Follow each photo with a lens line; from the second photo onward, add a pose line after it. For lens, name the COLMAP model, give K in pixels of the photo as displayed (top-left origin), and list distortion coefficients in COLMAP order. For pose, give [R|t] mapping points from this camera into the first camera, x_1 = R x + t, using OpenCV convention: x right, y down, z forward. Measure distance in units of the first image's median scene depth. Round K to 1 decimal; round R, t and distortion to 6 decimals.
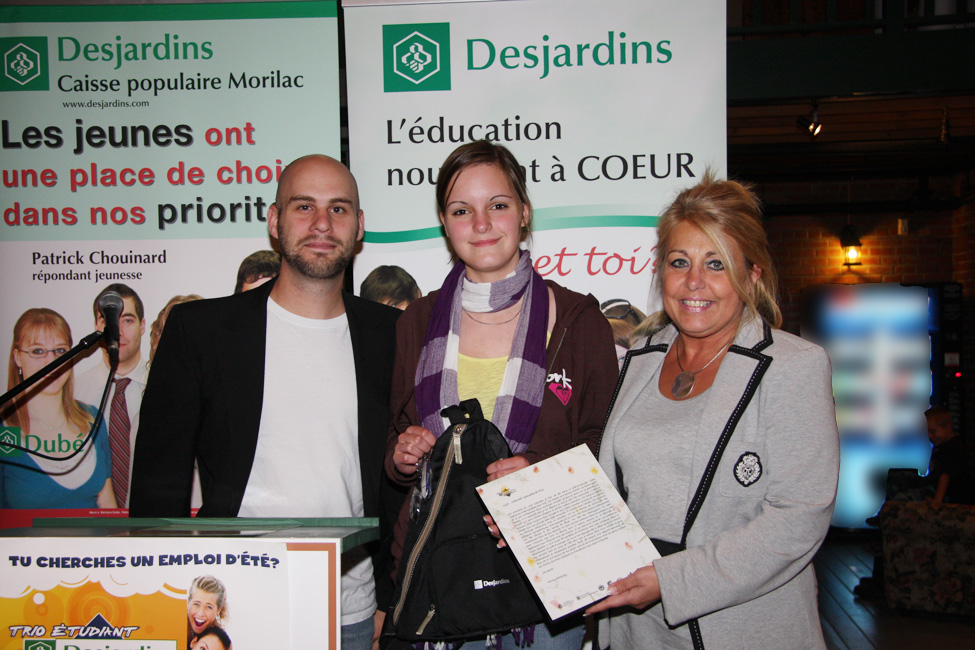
lens RADIAL K [[1301.7, 0, 488.1], [0, 1301.7, 345.8], [0, 0, 1]] dist [0.022725, 0.318458]
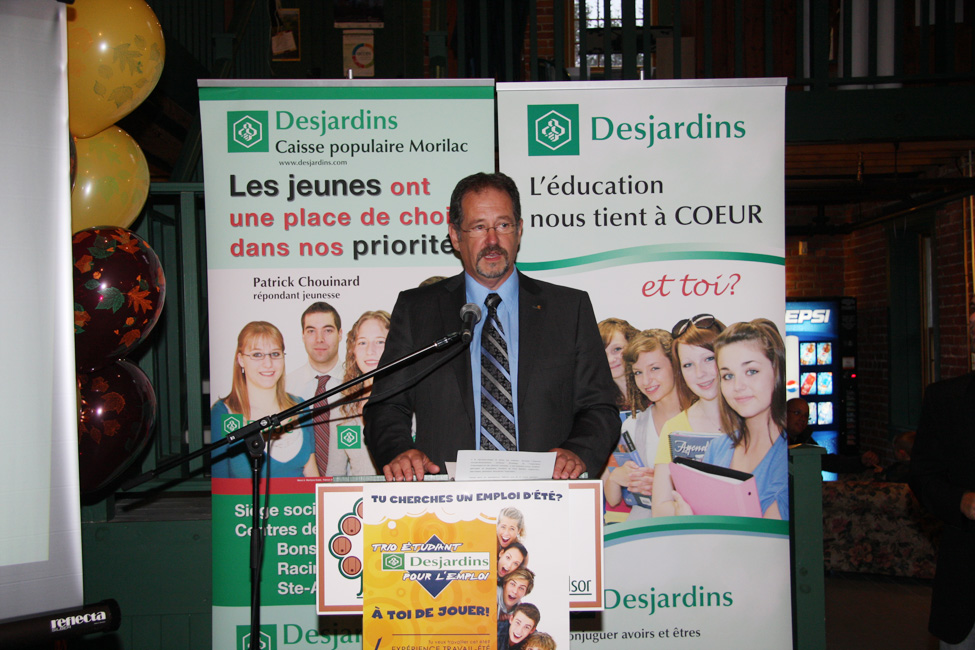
lens RADIAL K [[1254.7, 0, 493.9], [0, 1254.7, 345.6], [0, 0, 1]] dist [-0.002066, 0.575928]
pose [[0.993568, -0.003232, 0.113192, -0.256485], [0.003970, 0.999972, -0.006293, 0.003944], [-0.113169, 0.006702, 0.993553, -0.247789]]
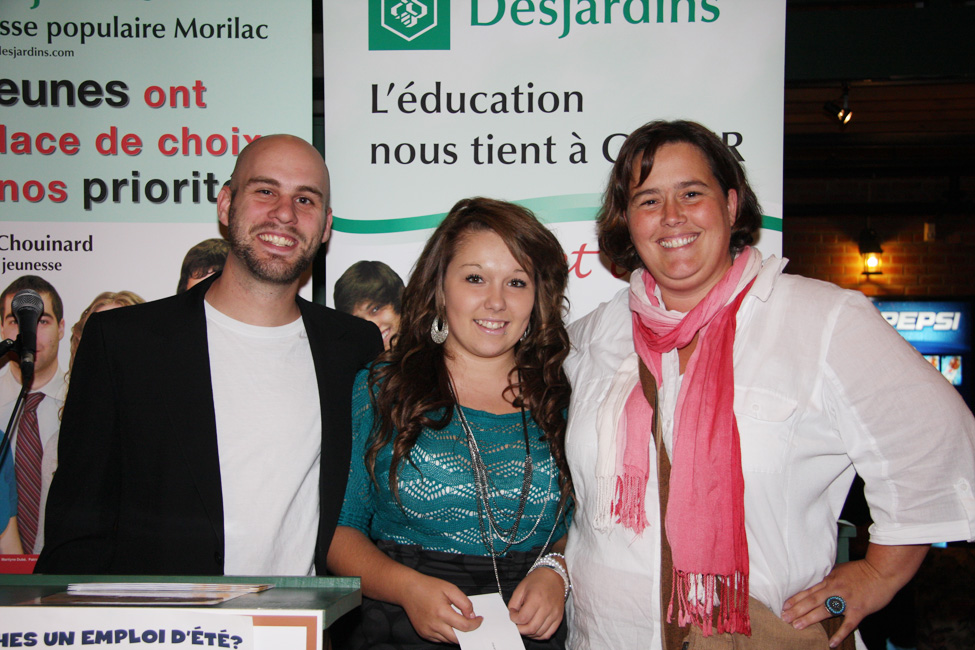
lens RADIAL K [[1440.7, 0, 515.4], [0, 1440.7, 357.2], [0, 0, 1]] dist [0.137076, -0.132739]
pose [[0.998652, 0.018780, 0.048397, -0.027599], [-0.018795, 0.999823, -0.000144, -0.002742], [-0.048391, -0.000766, 0.998828, 0.086065]]
